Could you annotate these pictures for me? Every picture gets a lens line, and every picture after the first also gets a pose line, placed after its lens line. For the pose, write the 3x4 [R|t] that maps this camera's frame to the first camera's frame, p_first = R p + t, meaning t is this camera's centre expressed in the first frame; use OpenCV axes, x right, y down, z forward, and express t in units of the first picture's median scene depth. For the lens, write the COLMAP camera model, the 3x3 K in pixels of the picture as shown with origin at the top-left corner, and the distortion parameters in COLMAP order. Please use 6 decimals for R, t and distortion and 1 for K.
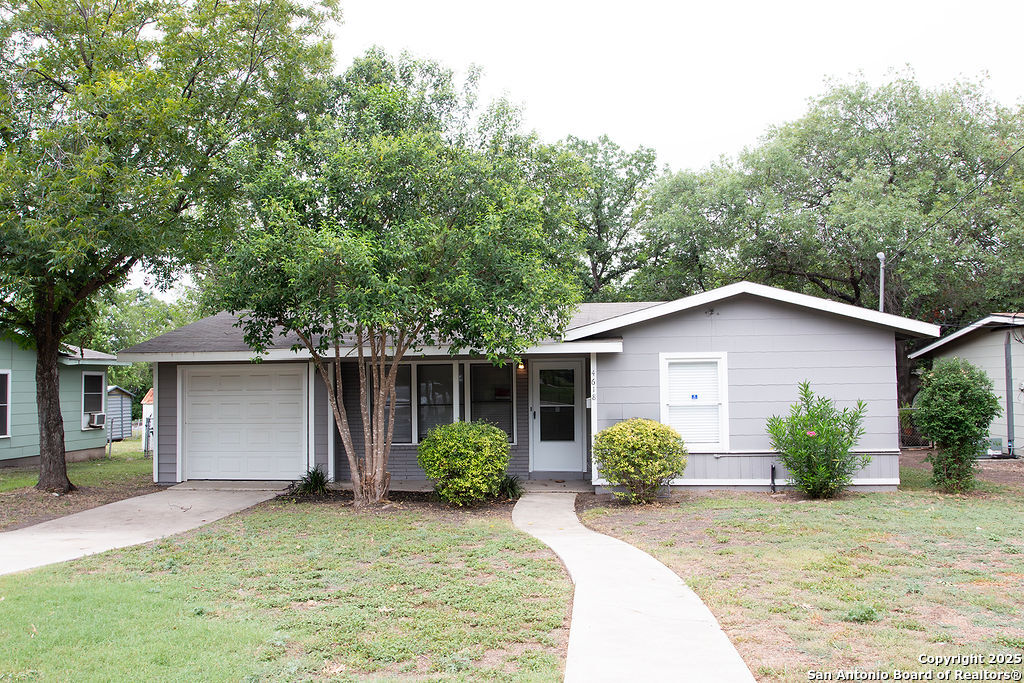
lens RADIAL K [[824.1, 0, 500.9], [0, 824.1, 340.0], [0, 0, 1]] dist [-0.093172, 0.067065]
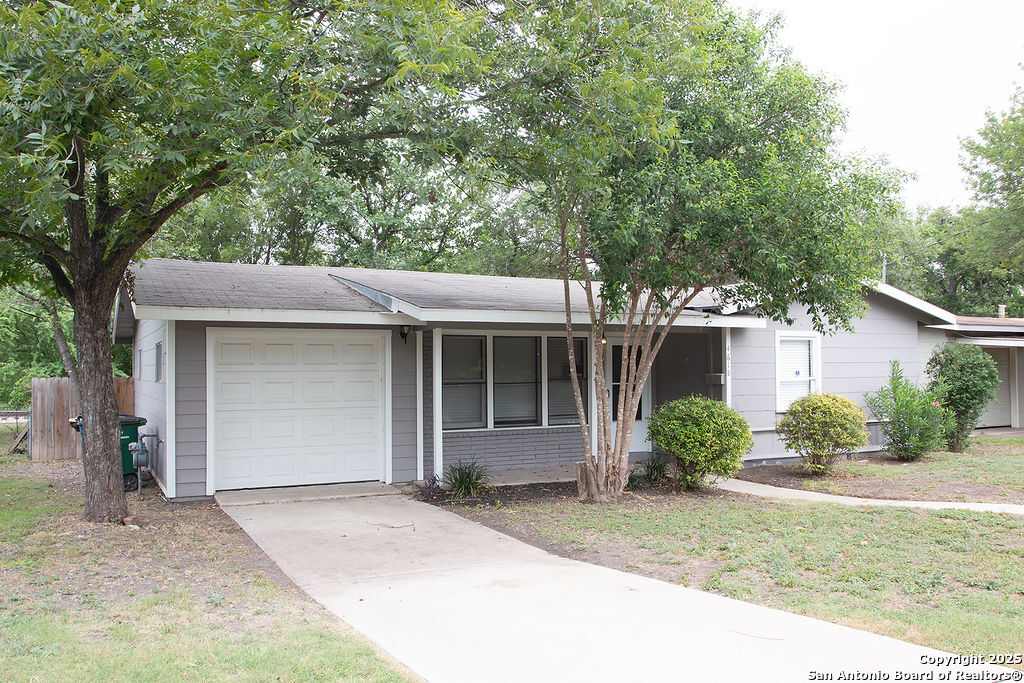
lens RADIAL K [[824.1, 0, 500.9], [0, 824.1, 340.0], [0, 0, 1]] dist [-0.093172, 0.067065]
pose [[0.836817, 0.024856, 0.546917, -0.659870], [-0.037143, 0.999245, 0.011418, 0.028979], [-0.546221, -0.029869, 0.837109, 0.331137]]
